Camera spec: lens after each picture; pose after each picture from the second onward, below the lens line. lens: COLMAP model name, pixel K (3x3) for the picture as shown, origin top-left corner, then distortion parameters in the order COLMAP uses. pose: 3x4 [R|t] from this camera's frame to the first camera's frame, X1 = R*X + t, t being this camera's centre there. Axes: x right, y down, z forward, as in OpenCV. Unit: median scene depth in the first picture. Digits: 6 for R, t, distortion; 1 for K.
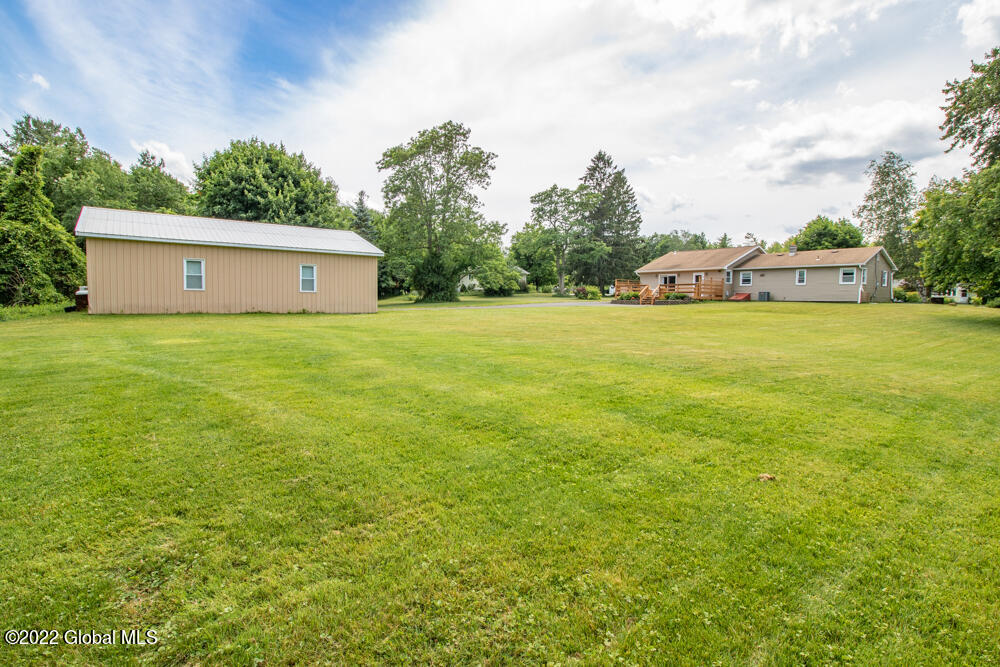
lens RADIAL K [[499.1, 0, 498.5], [0, 499.1, 308.3], [0, 0, 1]] dist [-0.005532, -0.003865]
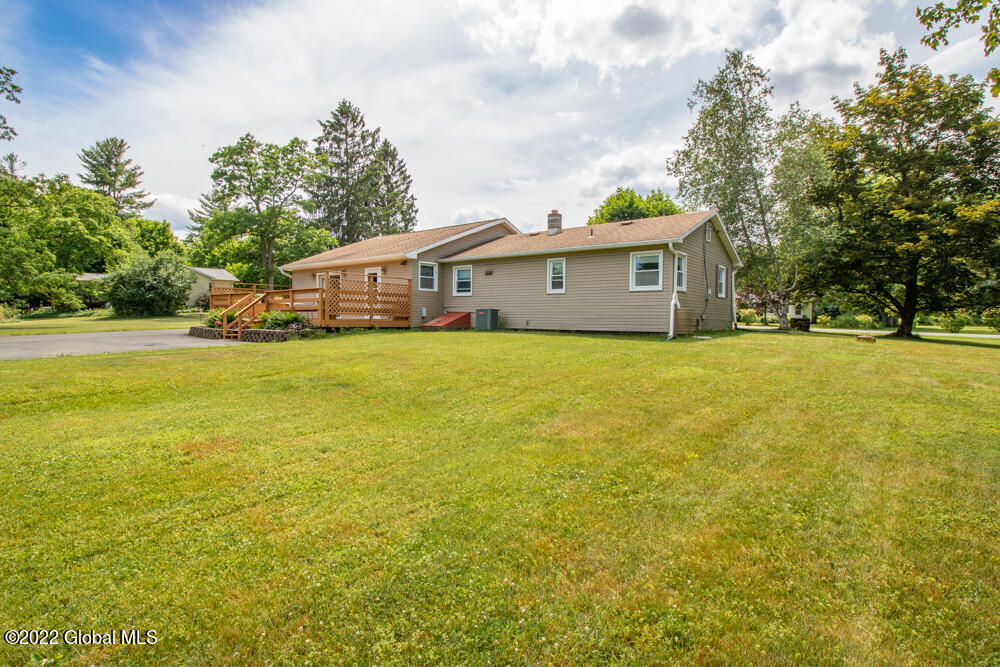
lens RADIAL K [[499.1, 0, 500.5], [0, 499.1, 329.5], [0, 0, 1]] dist [-0.005532, -0.003865]
pose [[0.965745, -0.009473, 0.259321, 0.412079], [0.007911, 0.999944, 0.007066, -0.017174], [-0.259373, -0.004773, 0.965765, 0.544307]]
